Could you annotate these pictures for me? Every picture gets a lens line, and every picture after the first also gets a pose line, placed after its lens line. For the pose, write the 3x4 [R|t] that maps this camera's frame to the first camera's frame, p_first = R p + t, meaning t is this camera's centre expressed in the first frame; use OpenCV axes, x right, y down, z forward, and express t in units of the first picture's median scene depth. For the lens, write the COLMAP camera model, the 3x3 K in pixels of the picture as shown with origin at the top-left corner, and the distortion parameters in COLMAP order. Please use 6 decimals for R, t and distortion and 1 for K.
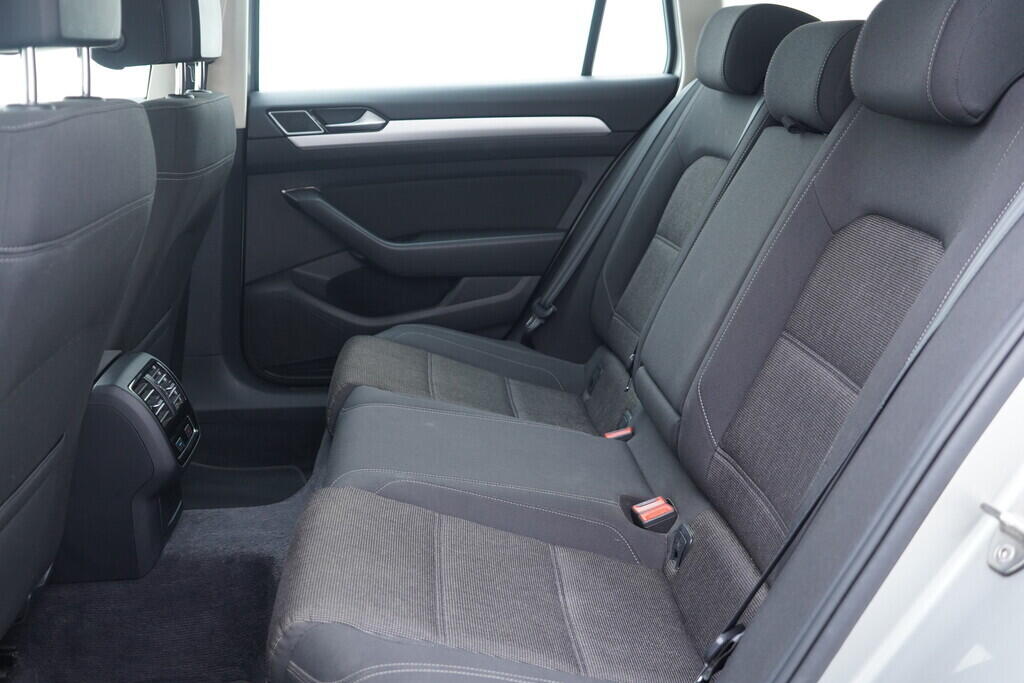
lens RADIAL K [[1041.8, 0, 512.0], [0, 1041.8, 341.5], [0, 0, 1]] dist [0.003123, 0.005247]
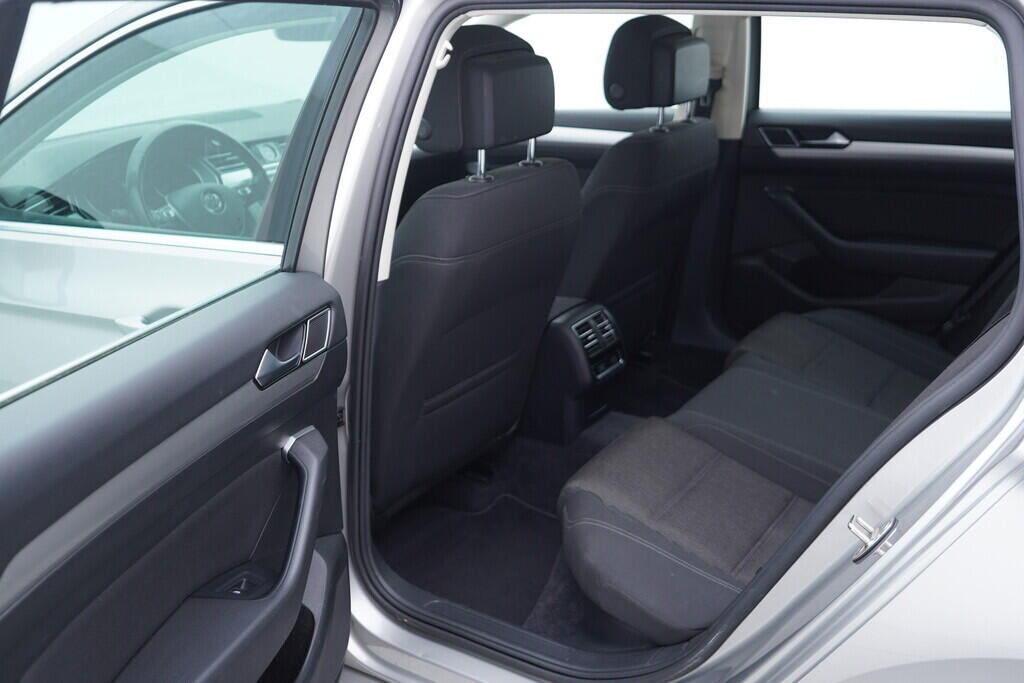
lens RADIAL K [[1041.8, 0, 512.0], [0, 1041.8, 341.5], [0, 0, 1]] dist [0.003123, 0.005247]
pose [[0.783178, 0.192885, -0.591124, 0.333715], [-0.143802, 0.981083, 0.129608, -0.083564], [0.604941, -0.016501, 0.796099, -0.209981]]
